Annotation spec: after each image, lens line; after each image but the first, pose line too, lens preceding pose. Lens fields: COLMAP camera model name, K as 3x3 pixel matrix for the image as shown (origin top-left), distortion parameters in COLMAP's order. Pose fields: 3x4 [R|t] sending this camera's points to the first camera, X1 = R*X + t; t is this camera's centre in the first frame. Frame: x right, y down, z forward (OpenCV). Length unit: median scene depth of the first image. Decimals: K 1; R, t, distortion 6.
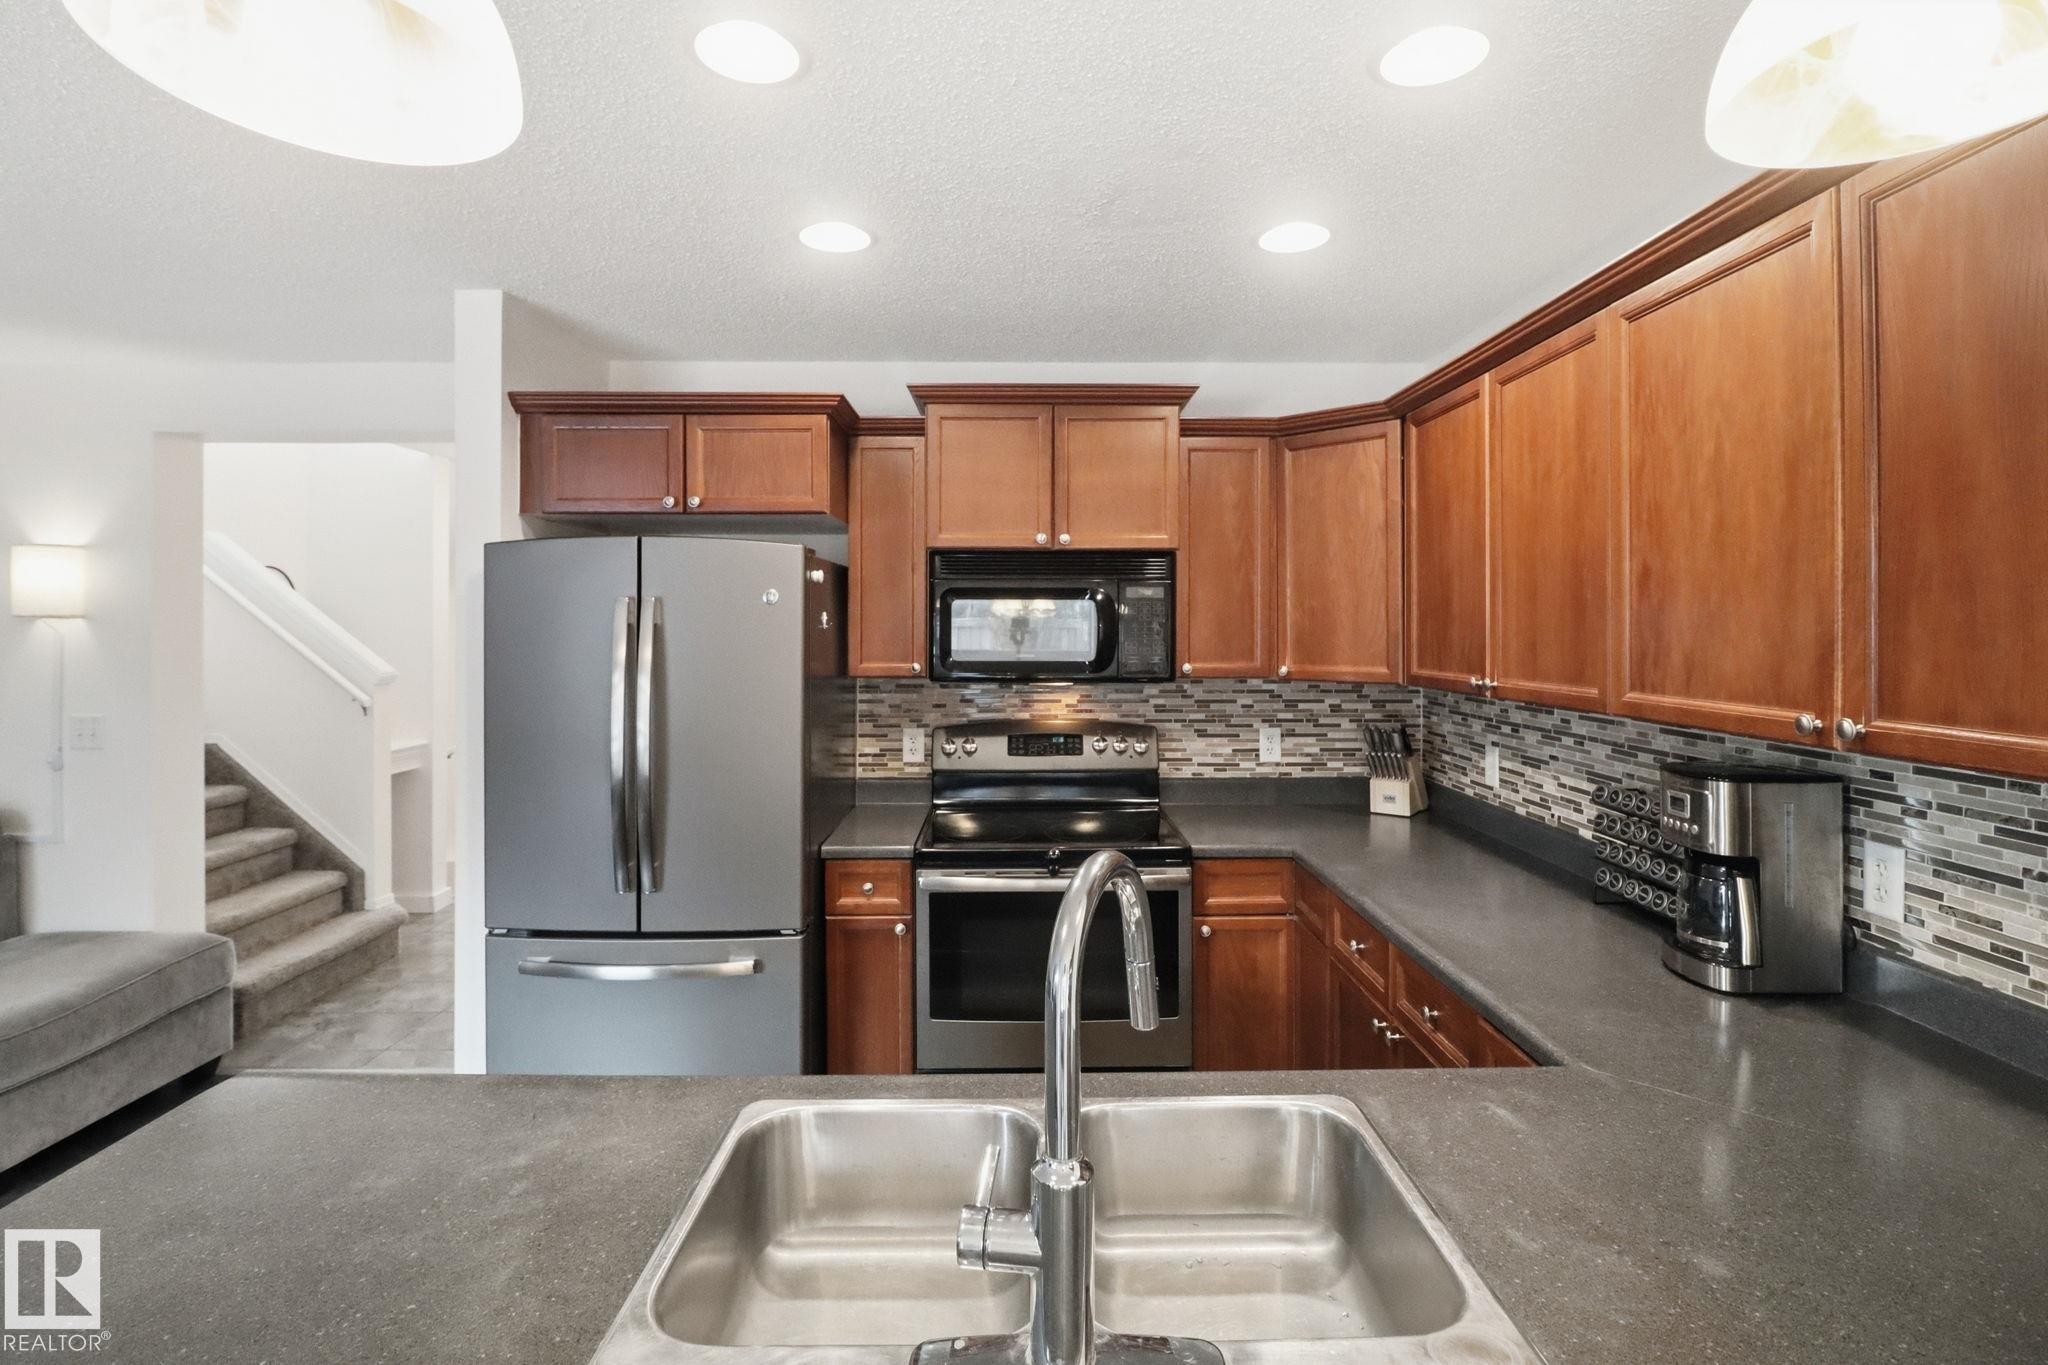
lens RADIAL K [[968.9, 0, 1037.9], [0, 968.9, 620.3], [0, 0, 1]] dist [0.001696, -0.013199]
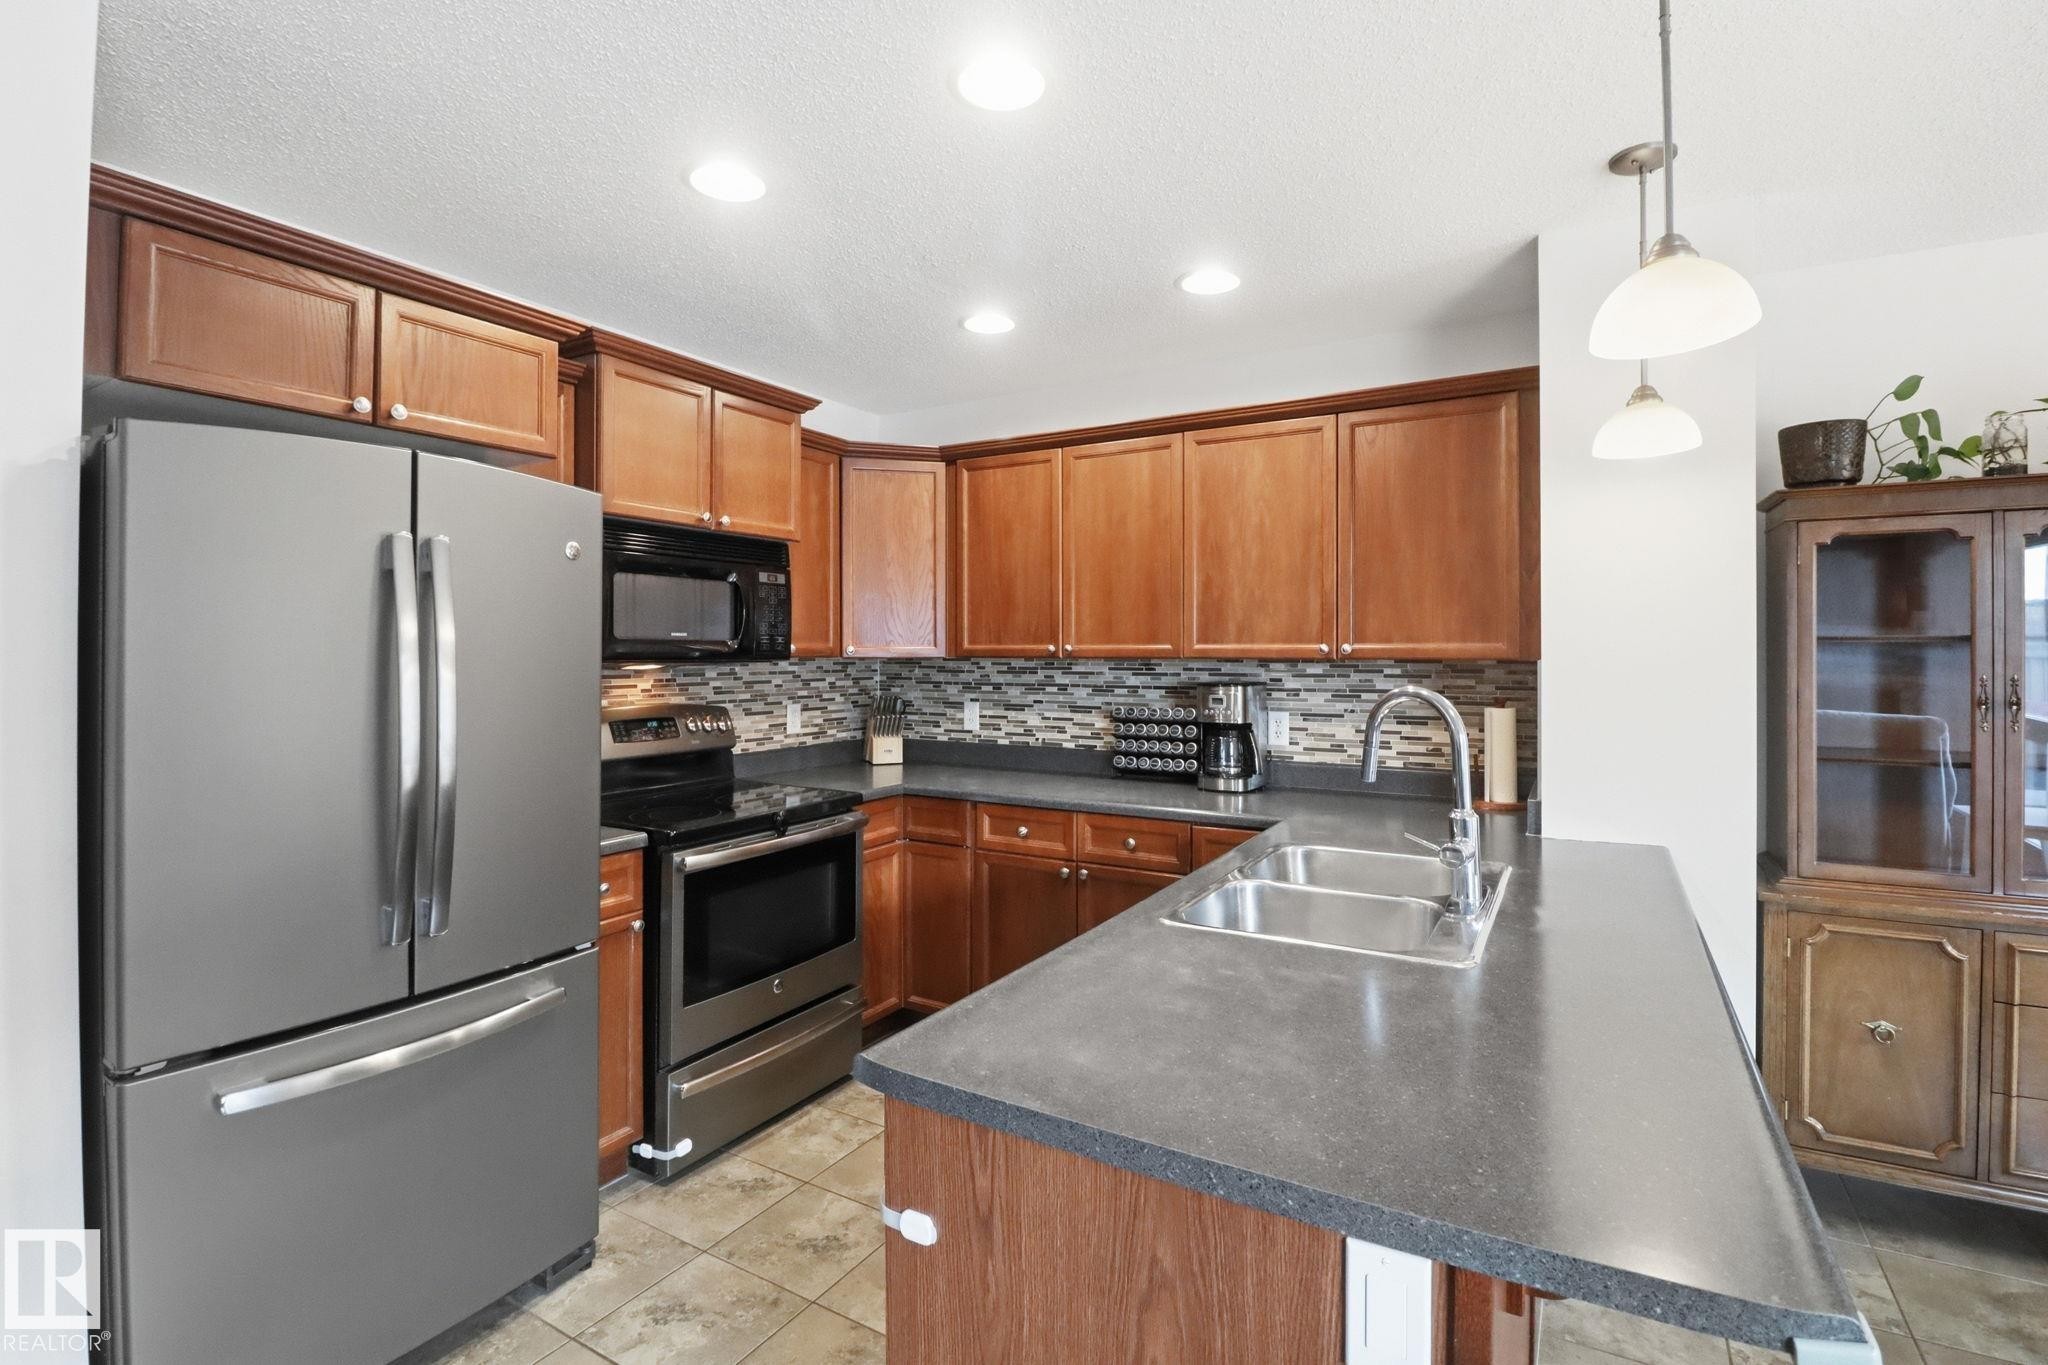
lens RADIAL K [[941.9, 0, 1032.1], [0, 941.9, 649.4], [0, 0, 1]] dist [0.000470, -0.013562]
pose [[0.519588, 0.001327, 0.854416, -0.706451], [-0.004480, 0.999989, 0.001171, 0.053523], [-0.854405, -0.004436, 0.519588, 0.215364]]
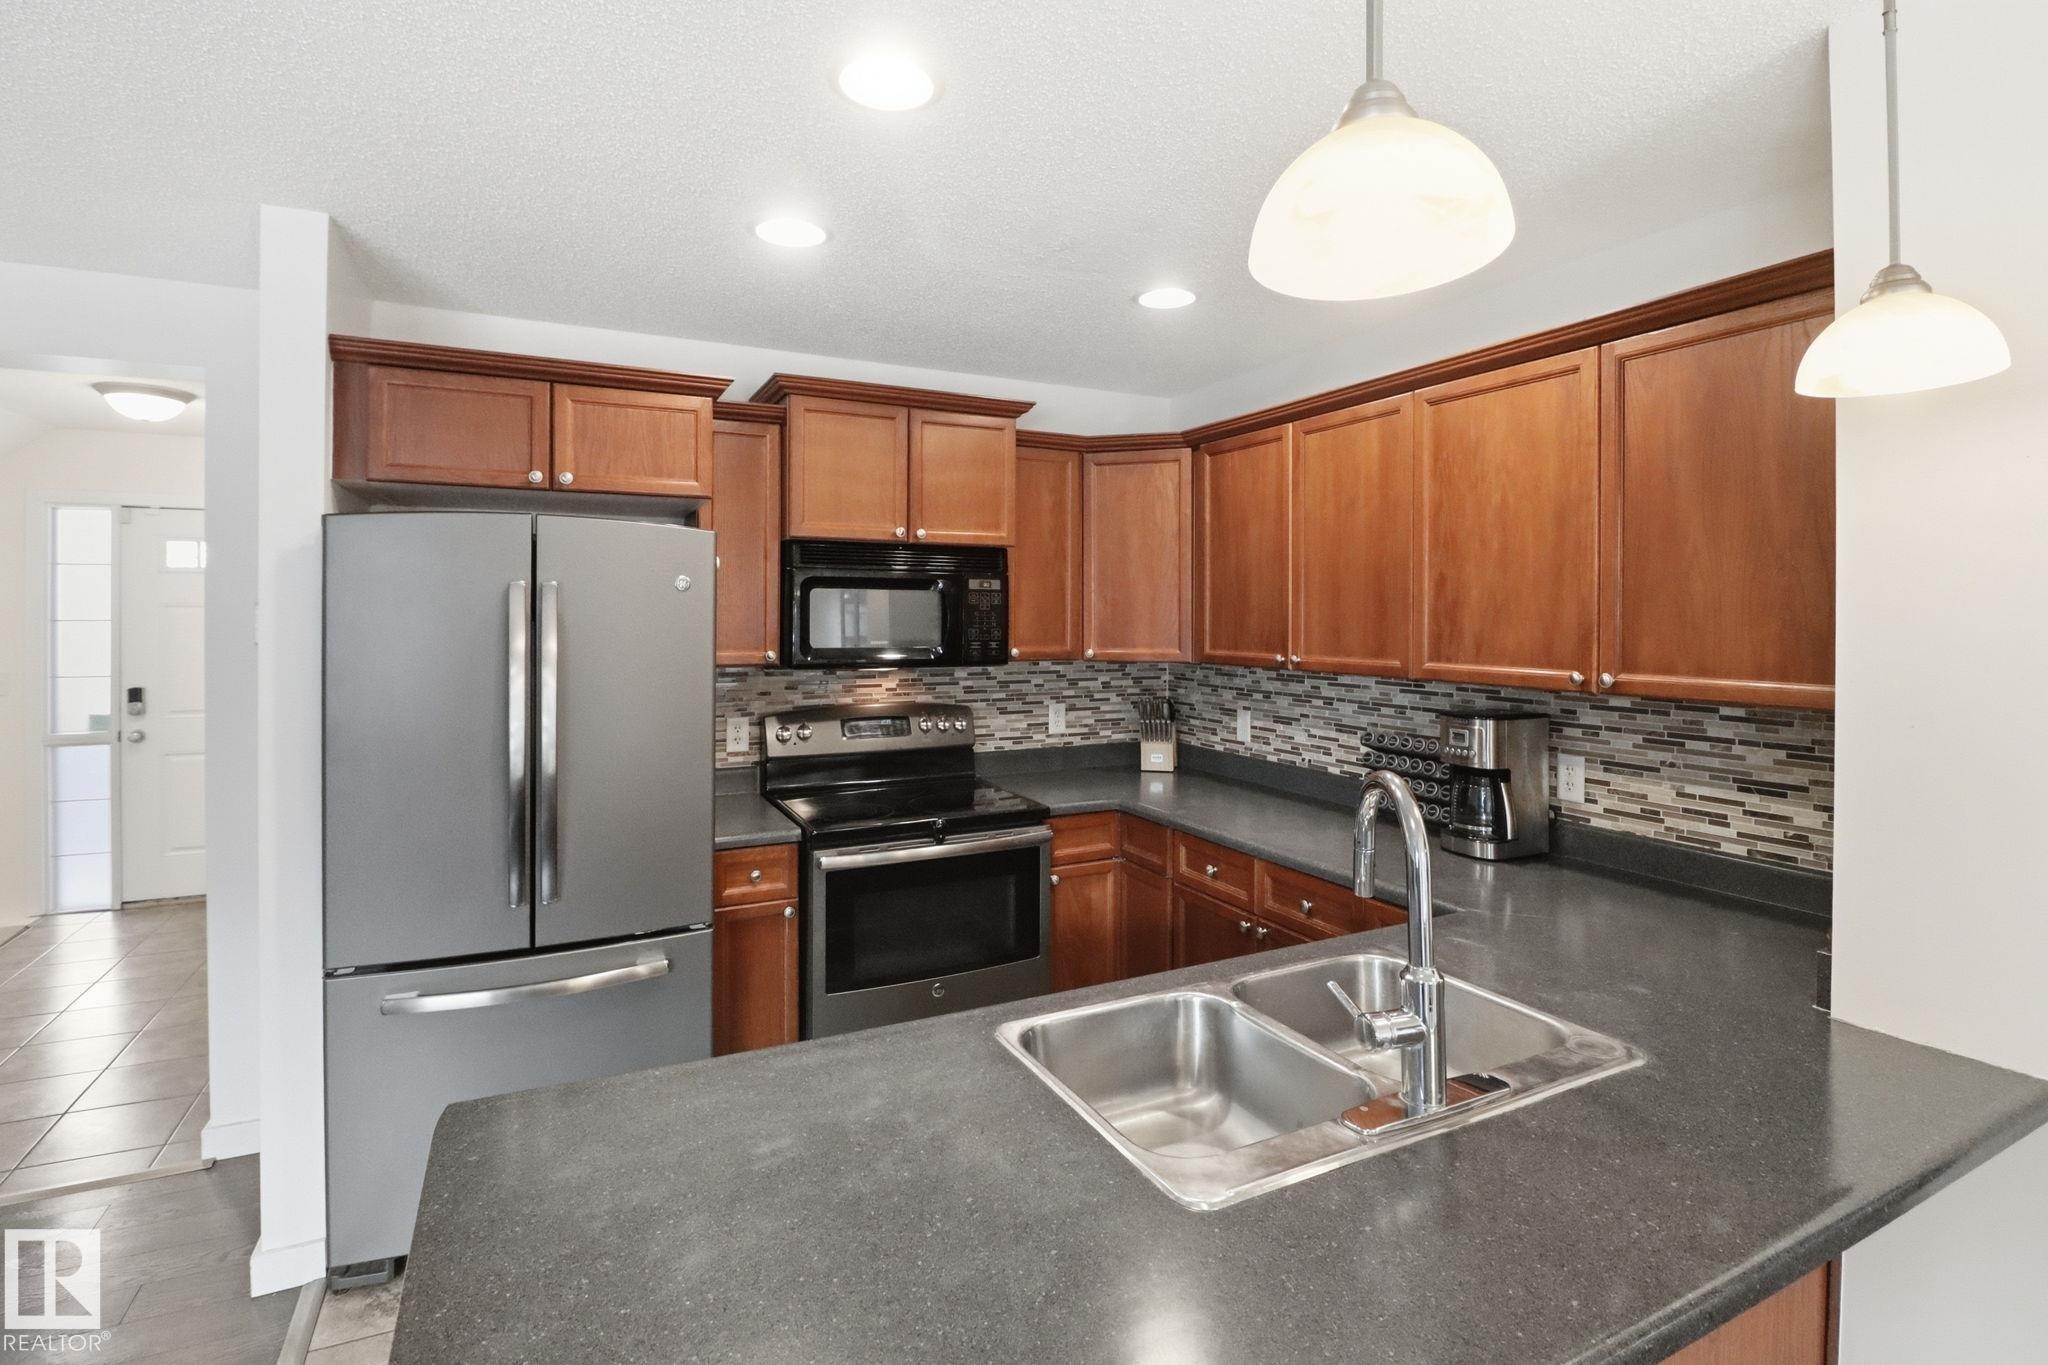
lens RADIAL K [[968.9, 0, 1037.9], [0, 968.9, 620.3], [0, 0, 1]] dist [0.001696, -0.013199]
pose [[0.899229, 0.000387, 0.437479, -0.350073], [-0.005947, 0.999918, 0.011339, -0.000955], [-0.437439, -0.012798, 0.899157, -0.026606]]
